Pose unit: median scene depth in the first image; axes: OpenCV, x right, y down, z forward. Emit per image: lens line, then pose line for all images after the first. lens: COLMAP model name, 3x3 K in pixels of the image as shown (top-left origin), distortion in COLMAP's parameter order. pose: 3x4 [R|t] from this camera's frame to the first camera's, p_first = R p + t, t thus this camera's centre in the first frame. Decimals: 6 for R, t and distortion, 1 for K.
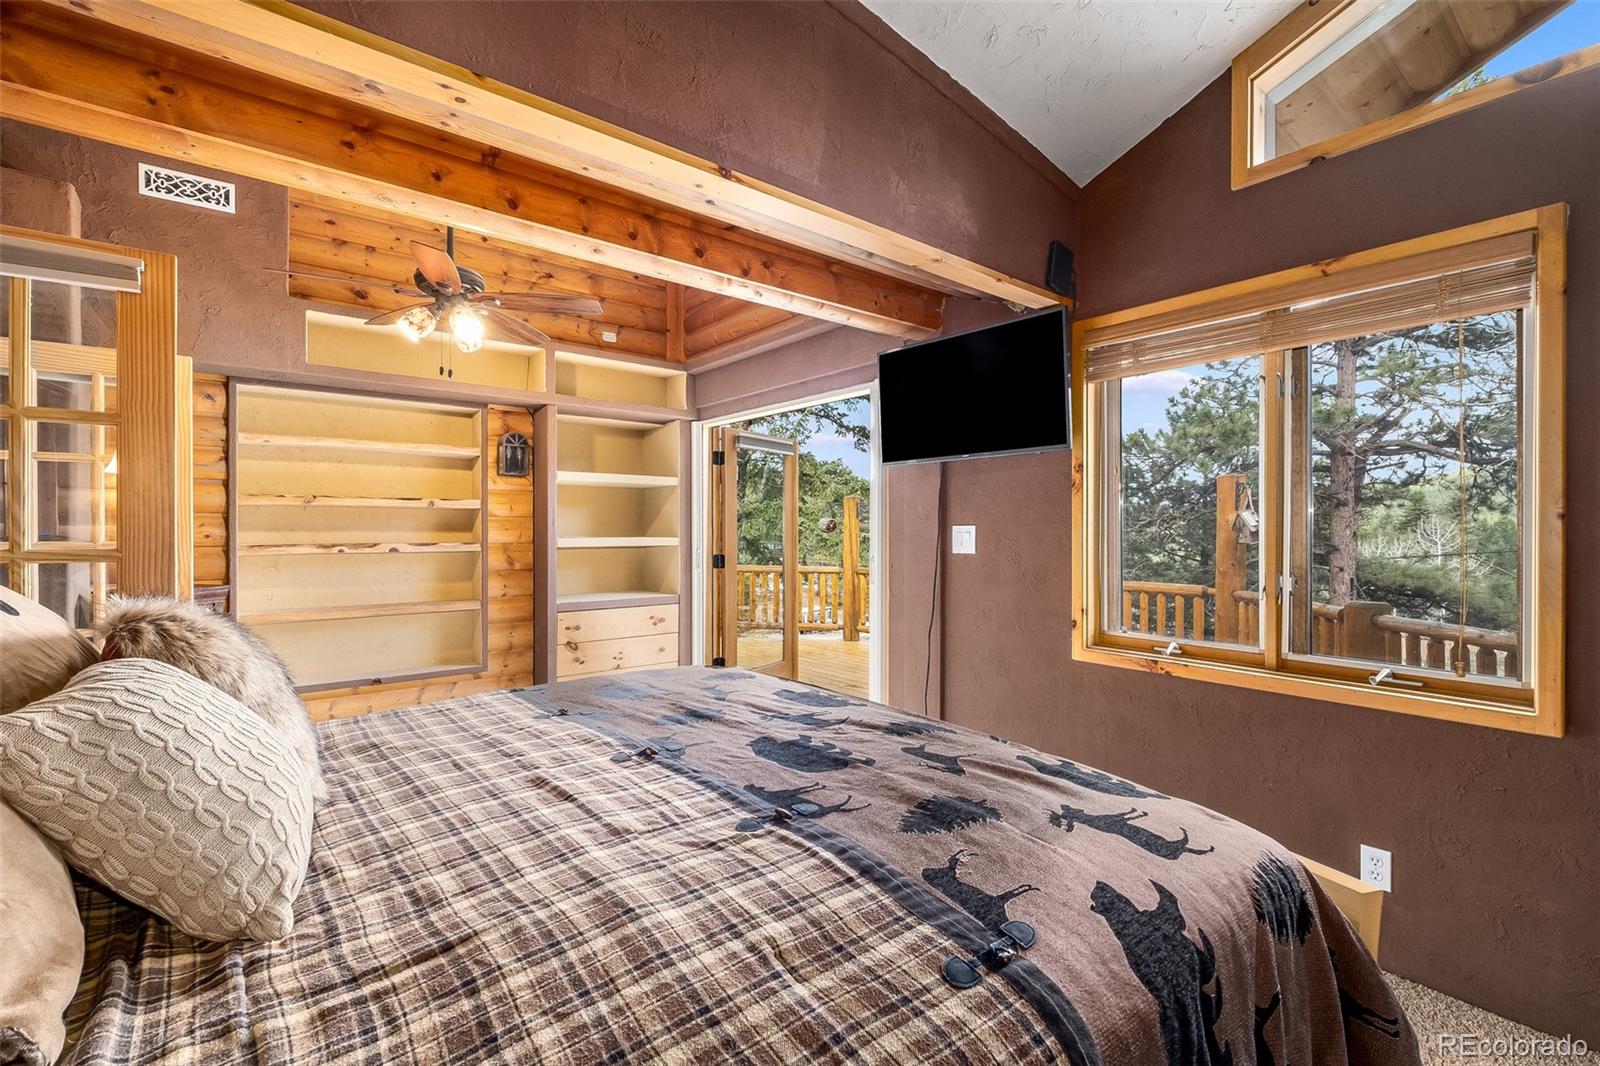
lens RADIAL K [[698.6, 0, 792.7], [0, 698.6, 534.6], [0, 0, 1]] dist [0.003668, -0.004656]
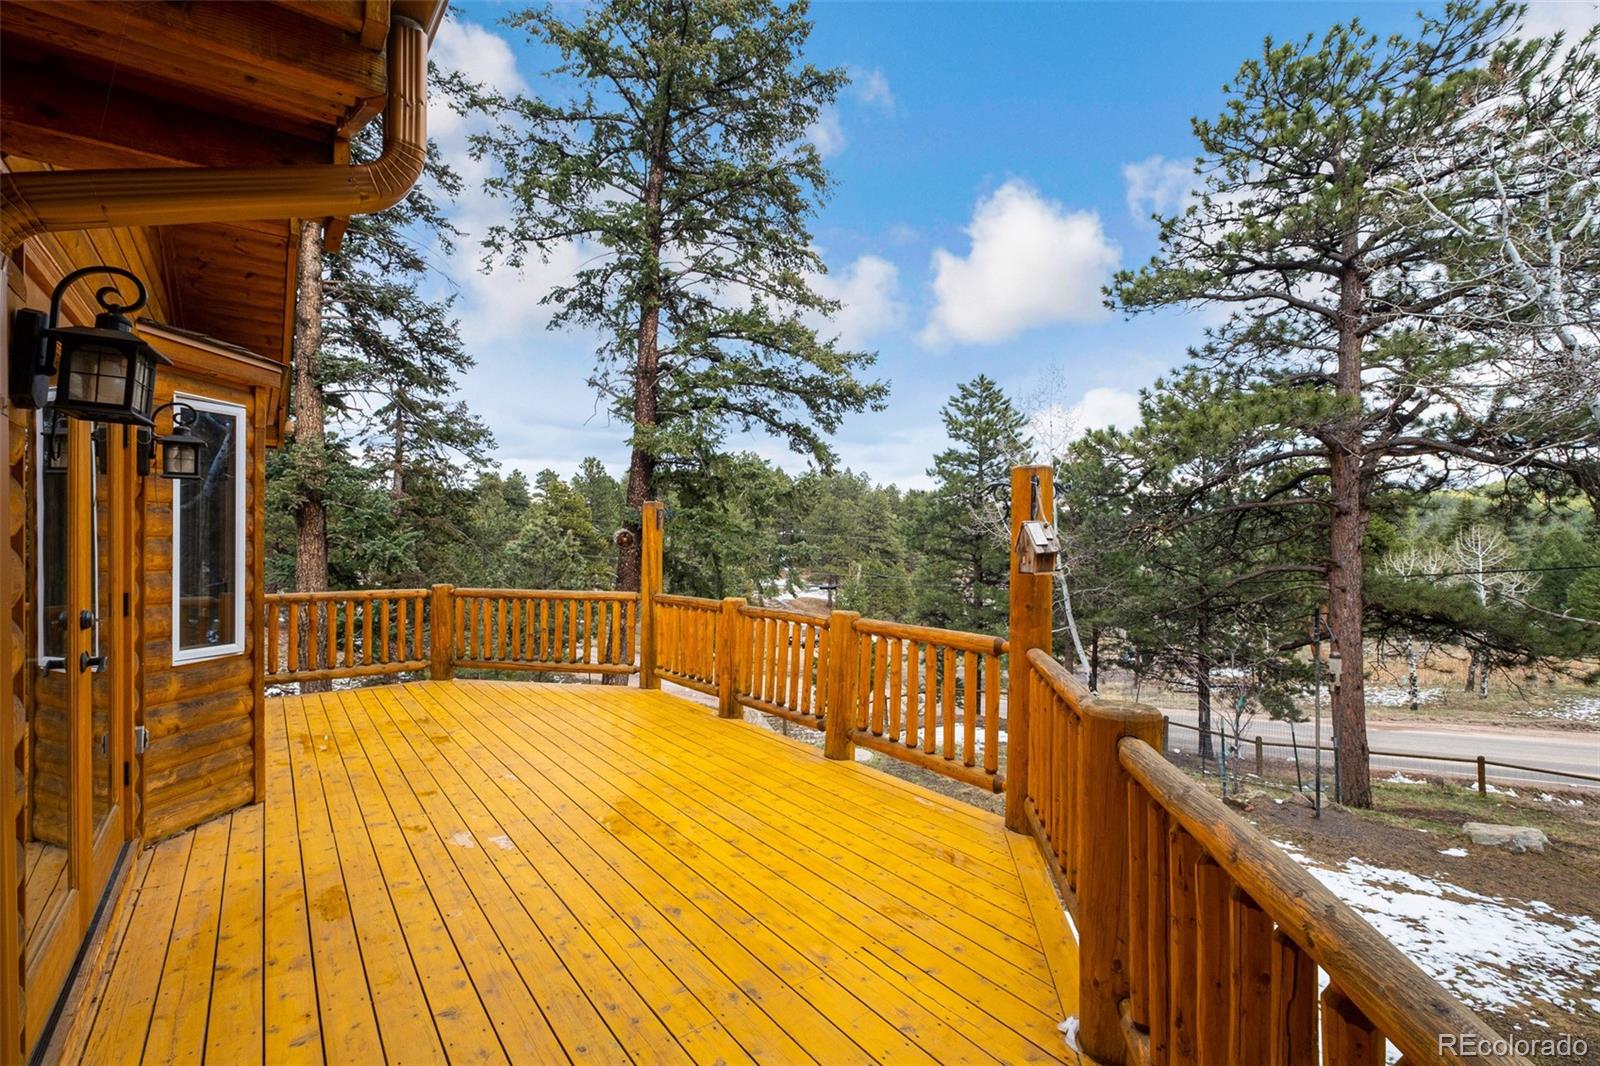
lens RADIAL K [[698.6, 0, 810.6], [0, 698.6, 536.6], [0, 0, 1]] dist [0.003668, -0.004656]
pose [[0.999583, 0.002444, -0.028780, 0.149990], [-0.002731, 0.999947, -0.009940, -0.003985], [0.028754, 0.010014, 0.999536, 0.122796]]
